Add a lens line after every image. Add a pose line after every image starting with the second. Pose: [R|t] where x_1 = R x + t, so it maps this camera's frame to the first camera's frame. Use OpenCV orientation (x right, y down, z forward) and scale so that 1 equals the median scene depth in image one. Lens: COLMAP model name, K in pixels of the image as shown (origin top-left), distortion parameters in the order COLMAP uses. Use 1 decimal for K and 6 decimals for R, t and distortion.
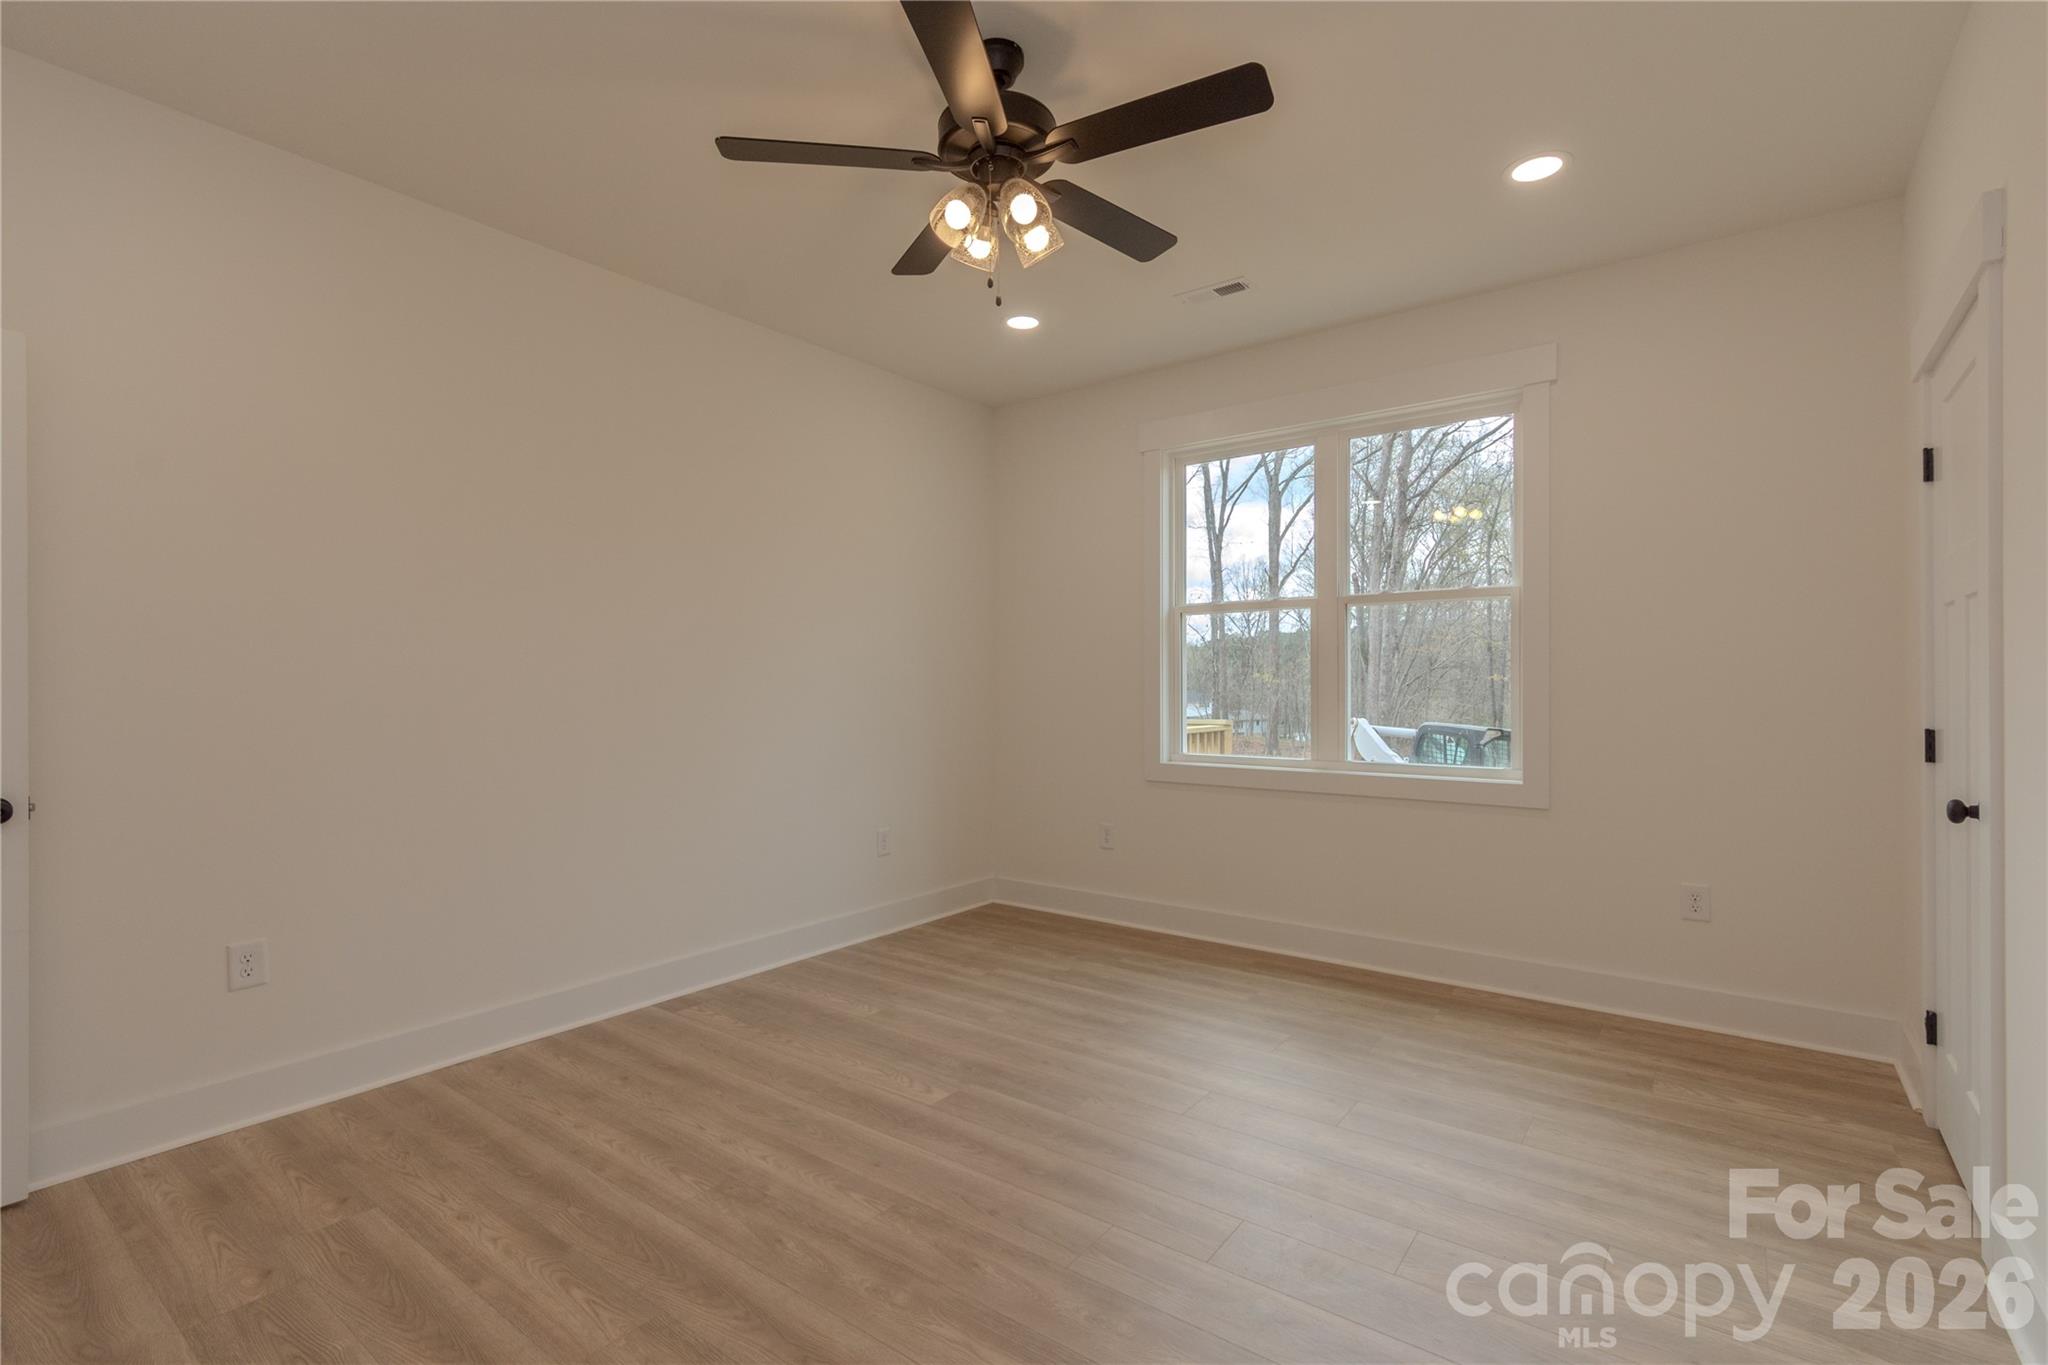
lens RADIAL K [[941.2, 0, 1024.0], [0, 941.2, 682.5], [0, 0, 1]] dist [0.001011, 0.000202]
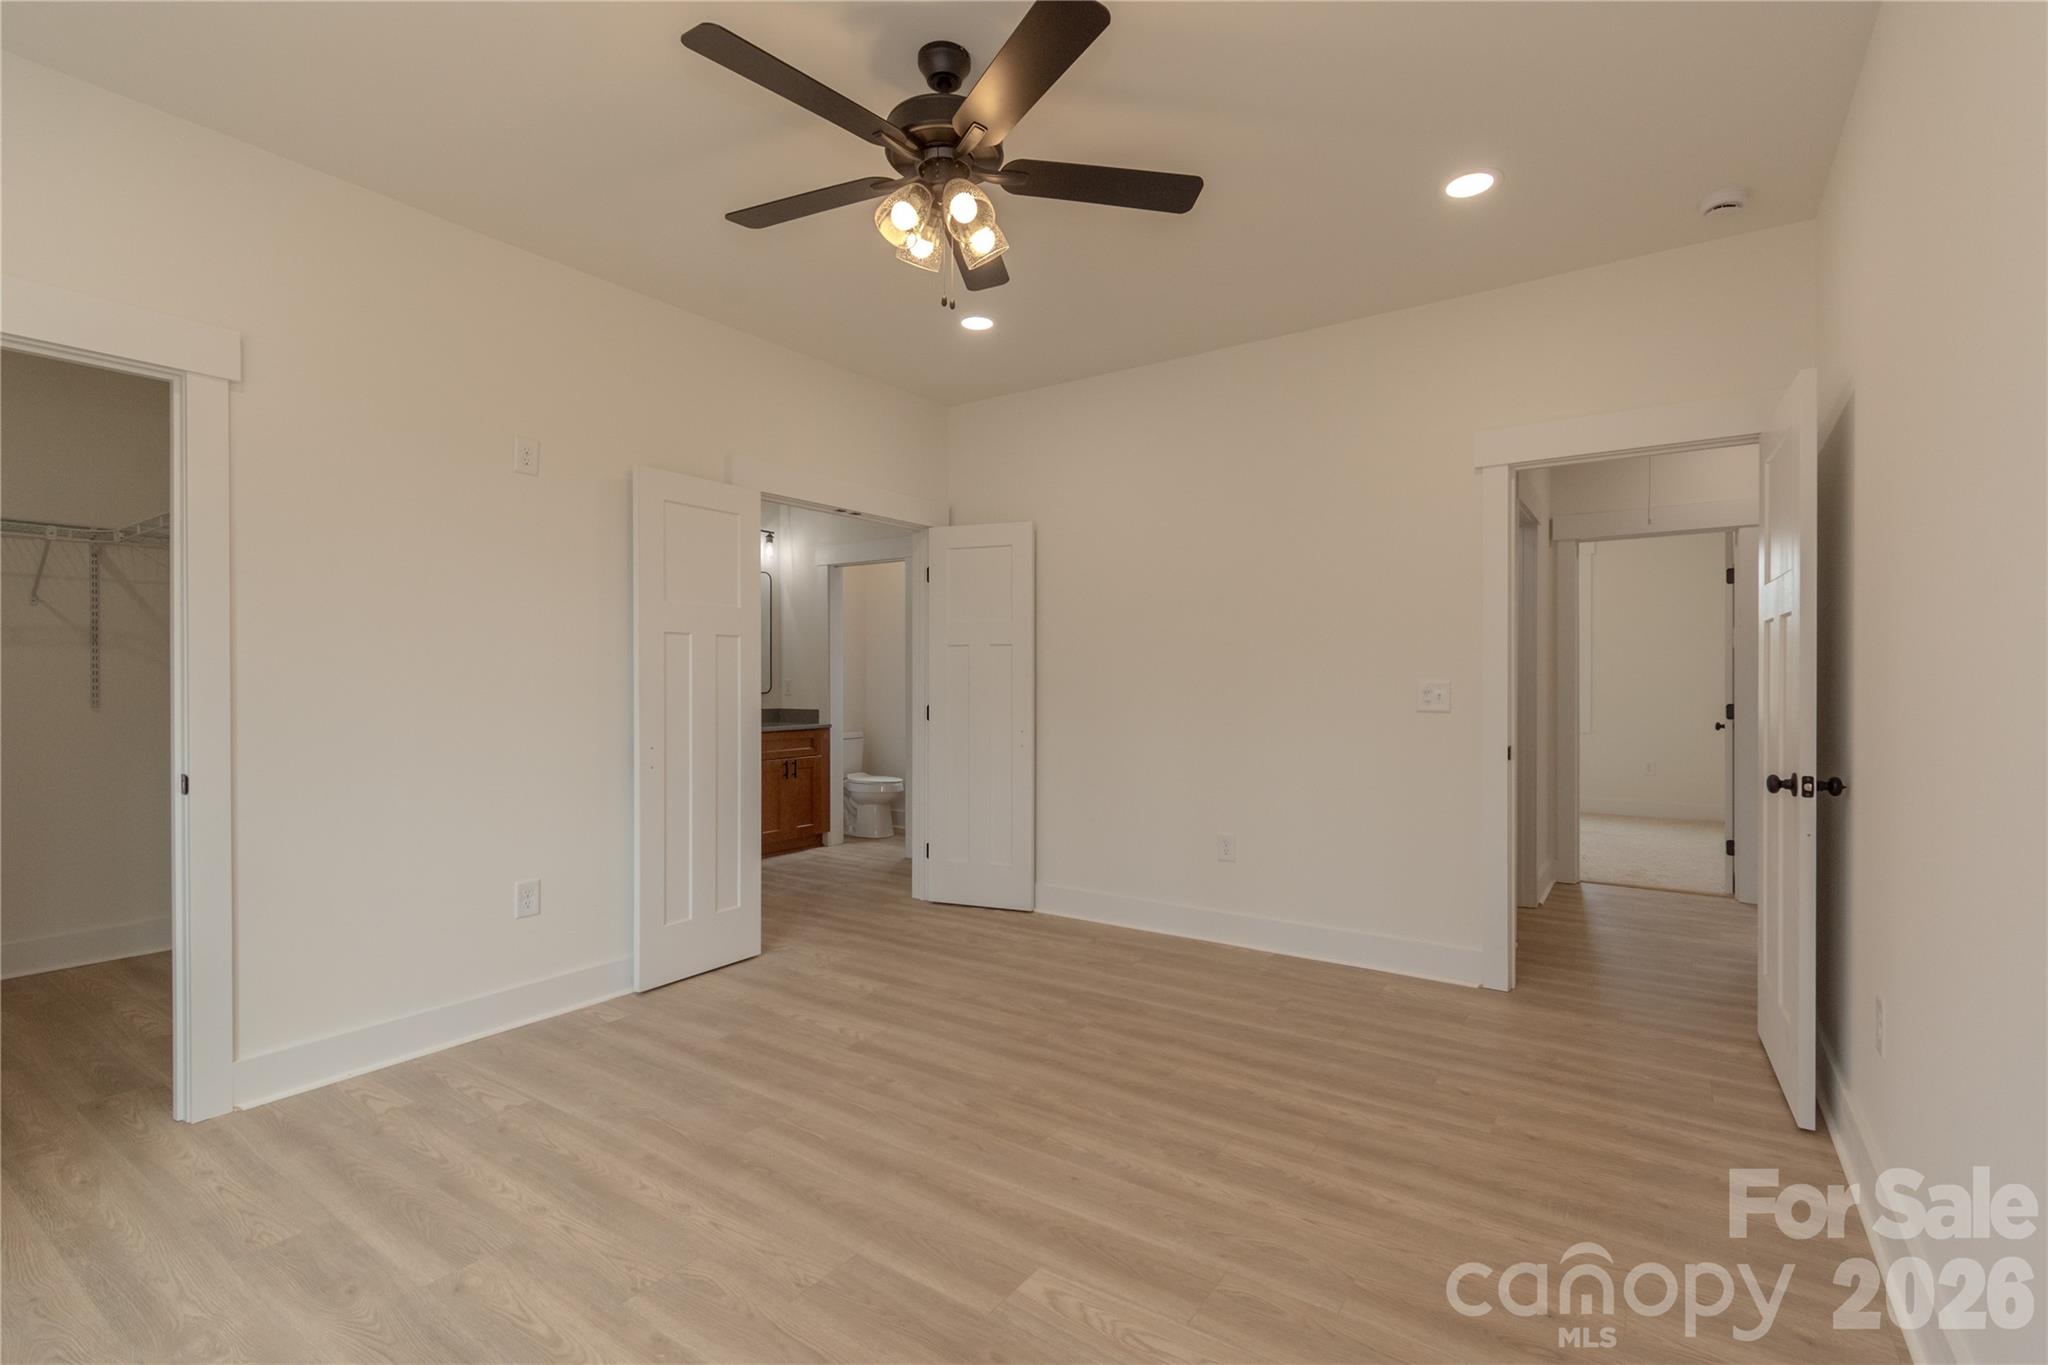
lens RADIAL K [[917.5, 0, 1021.6], [0, 917.5, 683.2], [0, 0, 1]] dist [0.002870, -0.001346]
pose [[-0.999154, 0.005076, -0.040812, -0.063014], [0.005194, 0.999983, -0.002793, 0.006321], [0.040797, -0.003002, -0.999163, 1.843796]]
